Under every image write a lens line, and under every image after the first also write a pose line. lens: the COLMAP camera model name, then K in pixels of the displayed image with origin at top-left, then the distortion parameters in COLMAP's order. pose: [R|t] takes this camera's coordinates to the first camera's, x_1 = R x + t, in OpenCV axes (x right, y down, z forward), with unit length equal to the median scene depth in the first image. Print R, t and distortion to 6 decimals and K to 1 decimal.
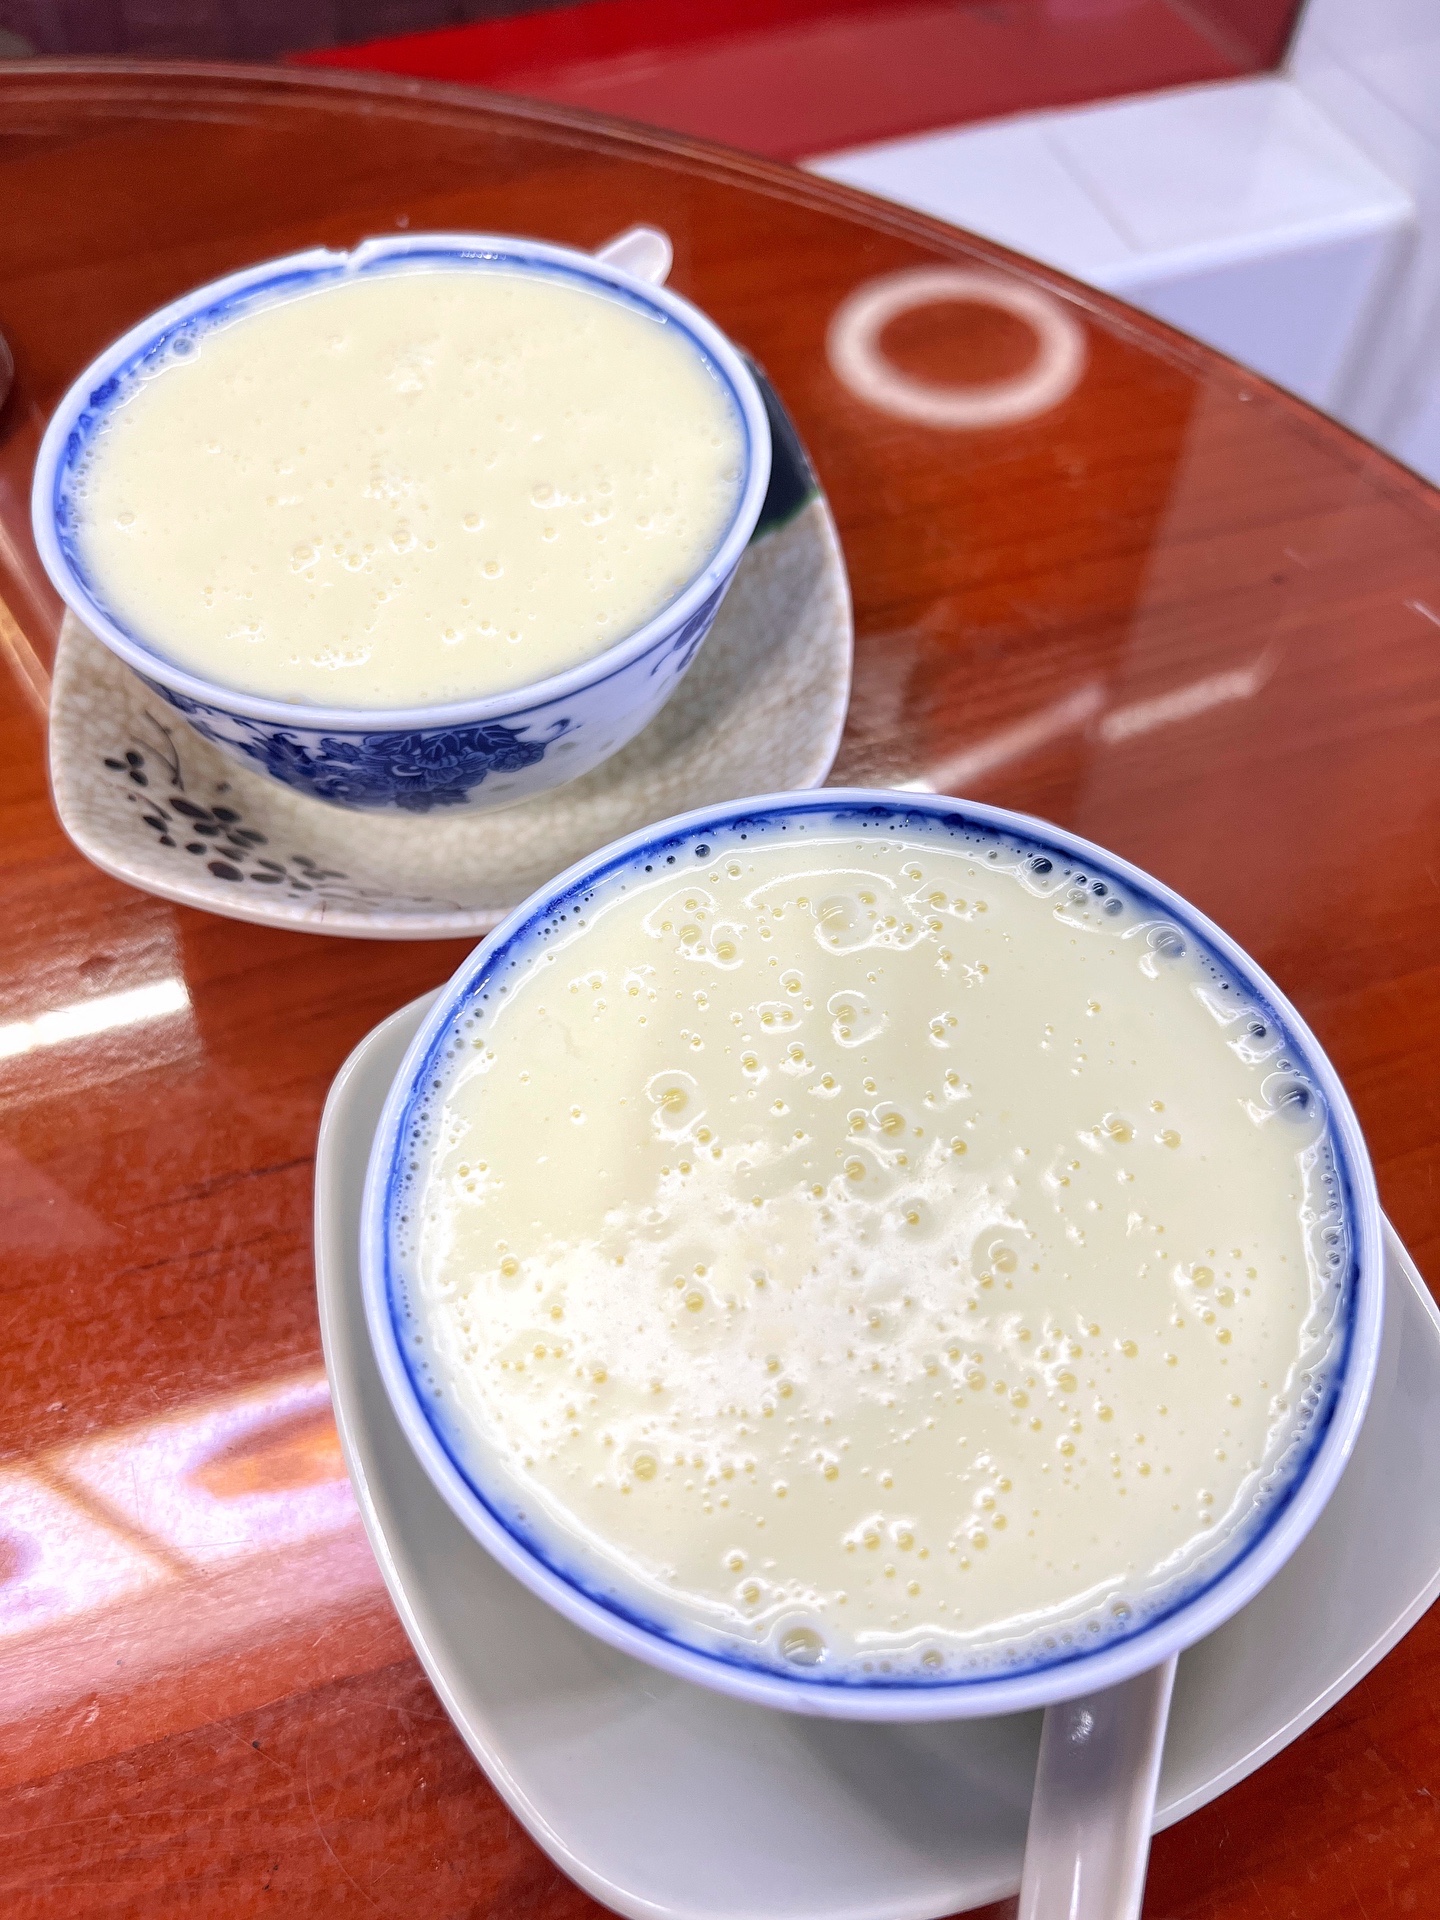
lens RADIAL K [[1517.4, 0, 712.8], [0, 1517.4, 964.1], [0, 0, 1]] dist [0.039488, -0.020799]
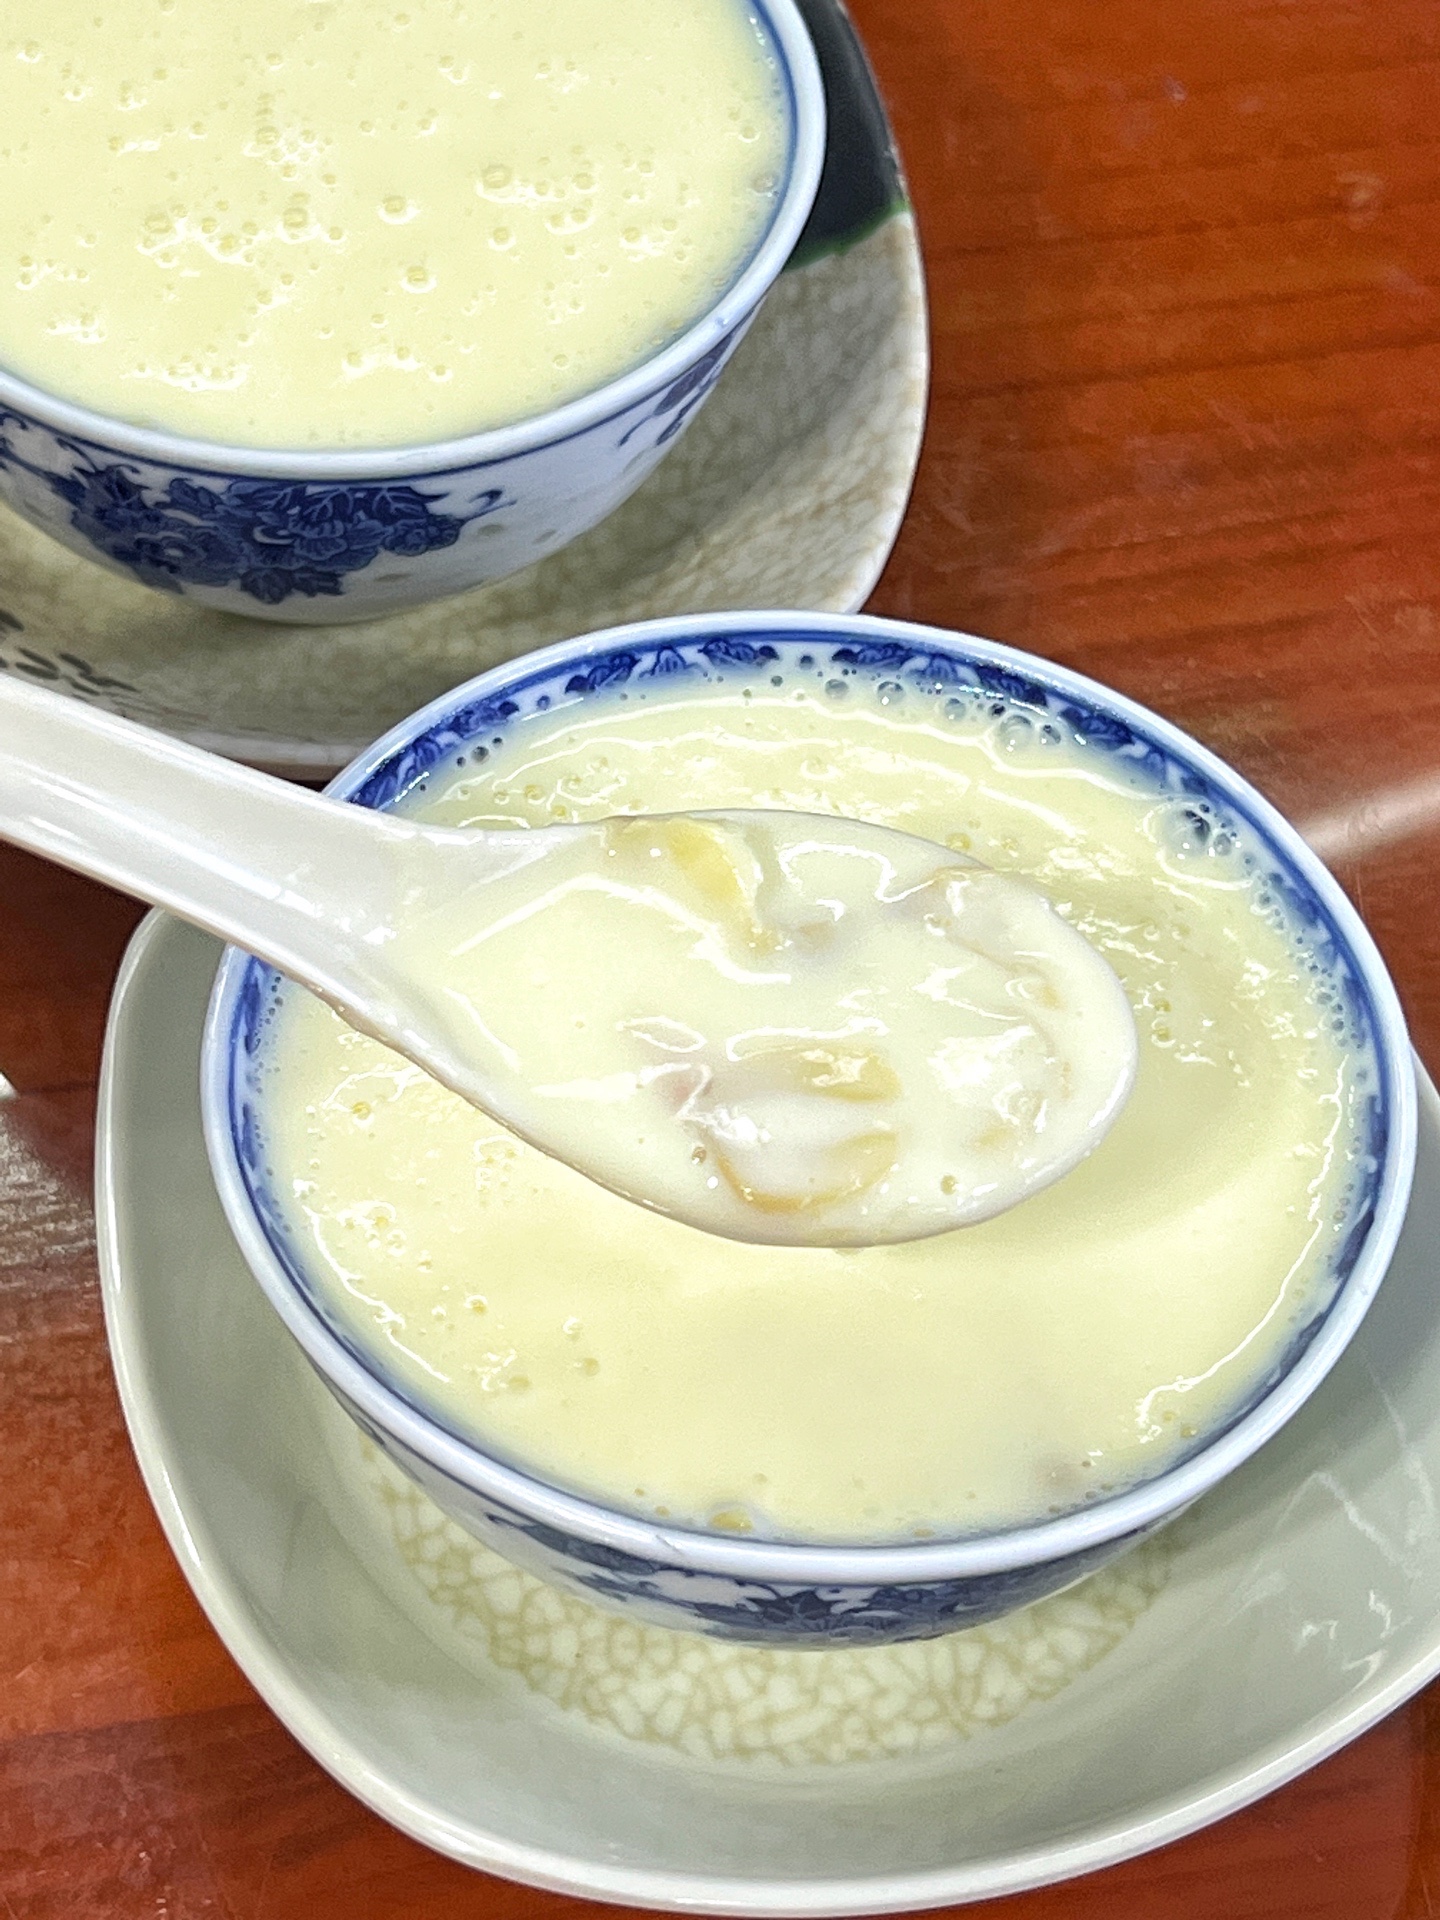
lens RADIAL K [[4489.4, 0, 724.6], [0, 4489.4, 956.2], [0, 0, 1]] dist [0.114630, 0.000000]
pose [[0.993666, 0.112296, -0.004138, 0.043261], [-0.112226, 0.989822, -0.087511, 0.221843], [-0.005731, 0.087421, 0.996155, -1.061784]]
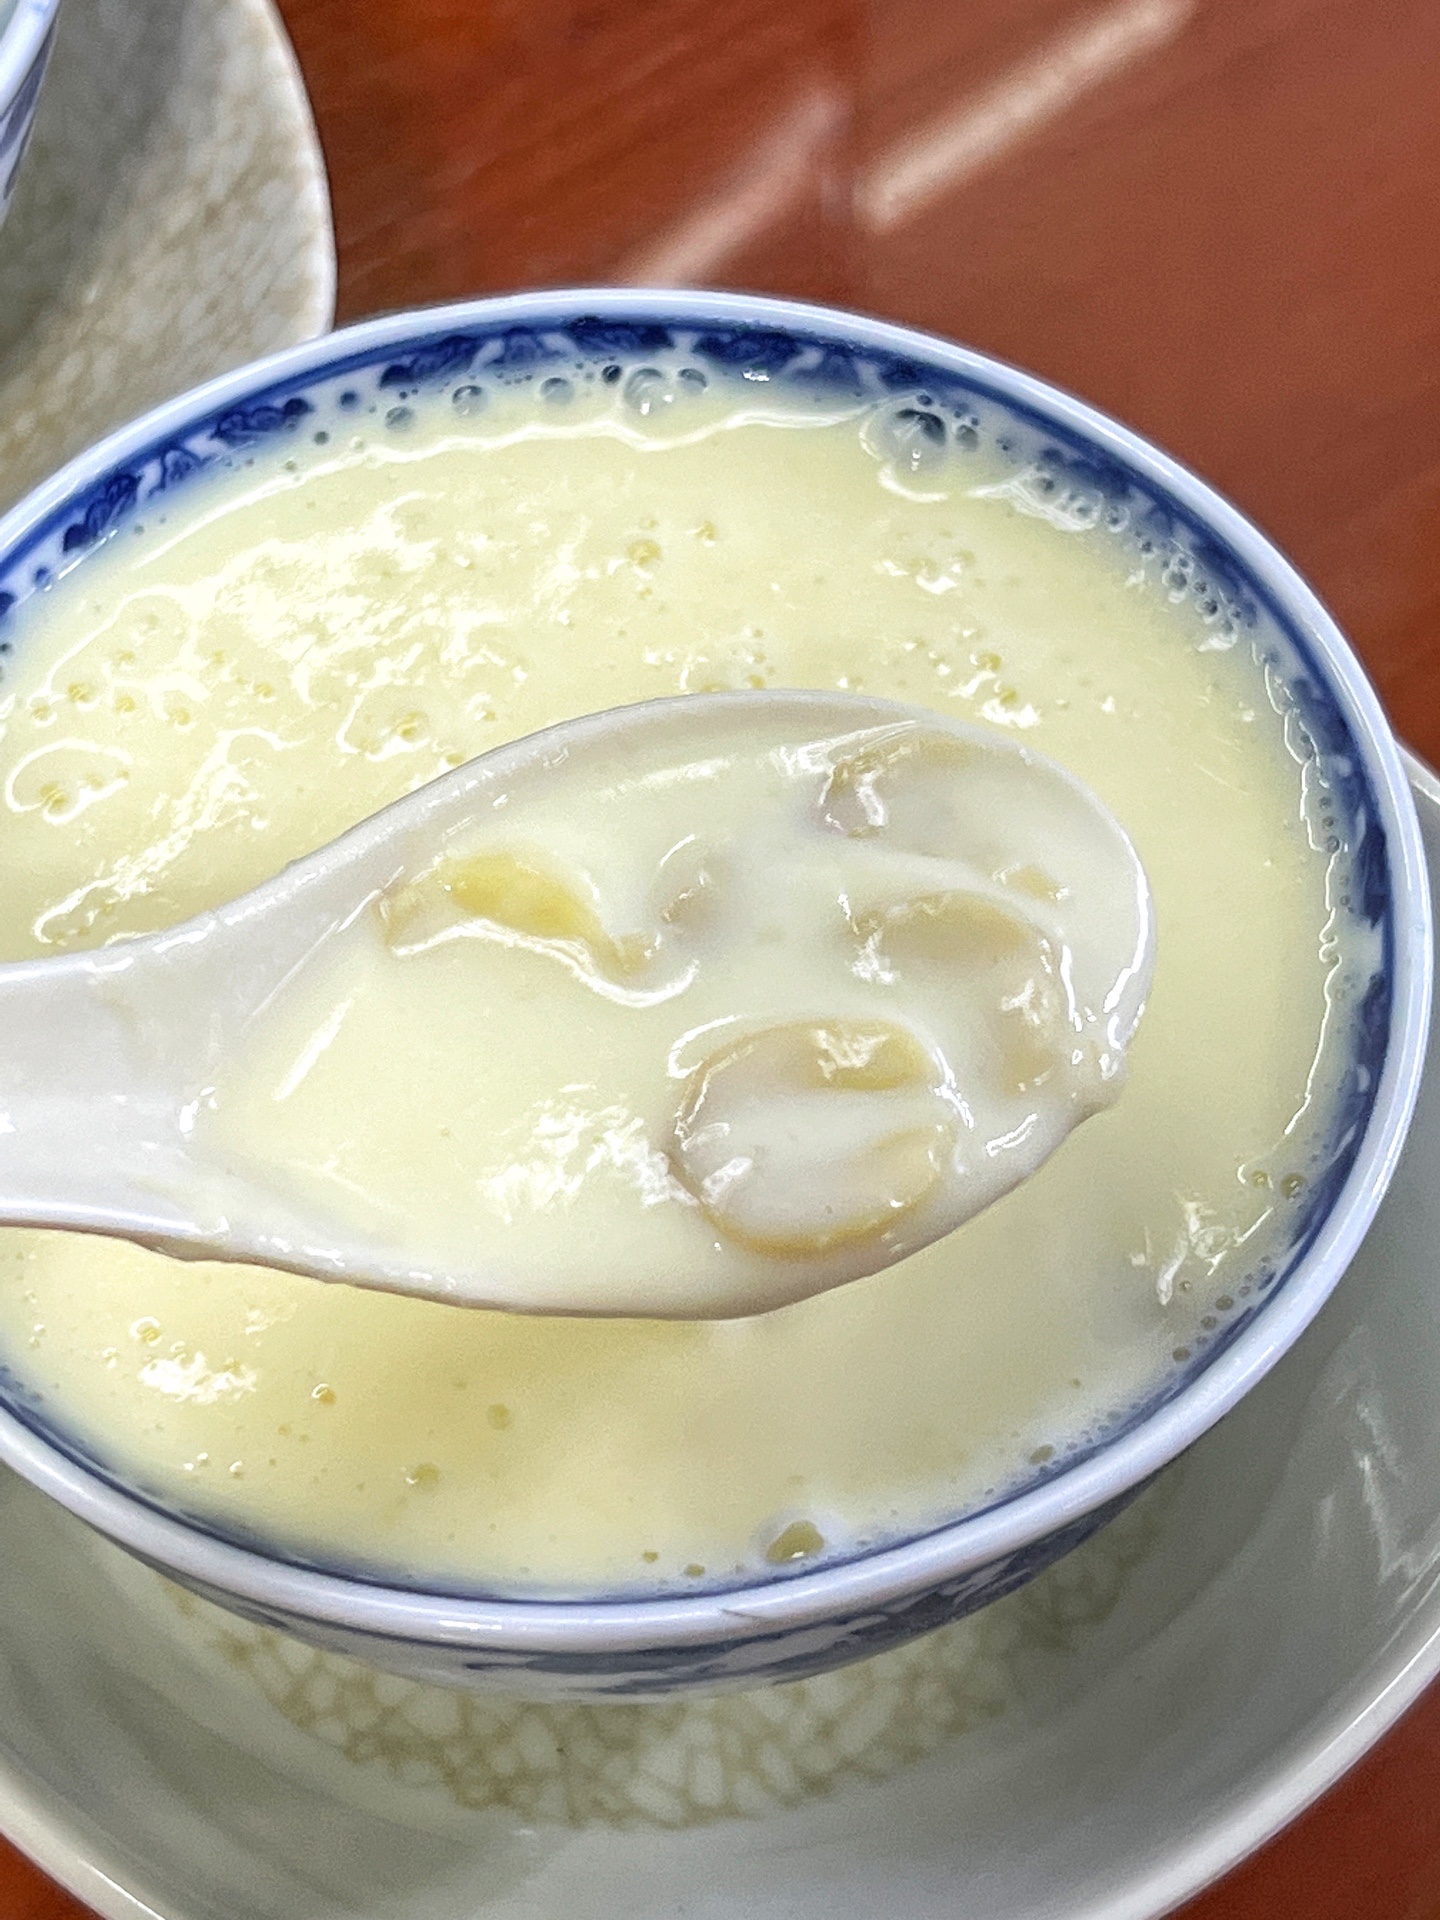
lens RADIAL K [[4489.4, 0, 728.8], [0, 4489.4, 966.3], [0, 0, 1]] dist [0.114630, 0.000000]
pose [[0.950804, -0.258931, 0.170076, -0.119543], [0.261973, 0.965064, 0.004701, 0.122345], [-0.165352, 0.040086, 0.985420, -0.574009]]
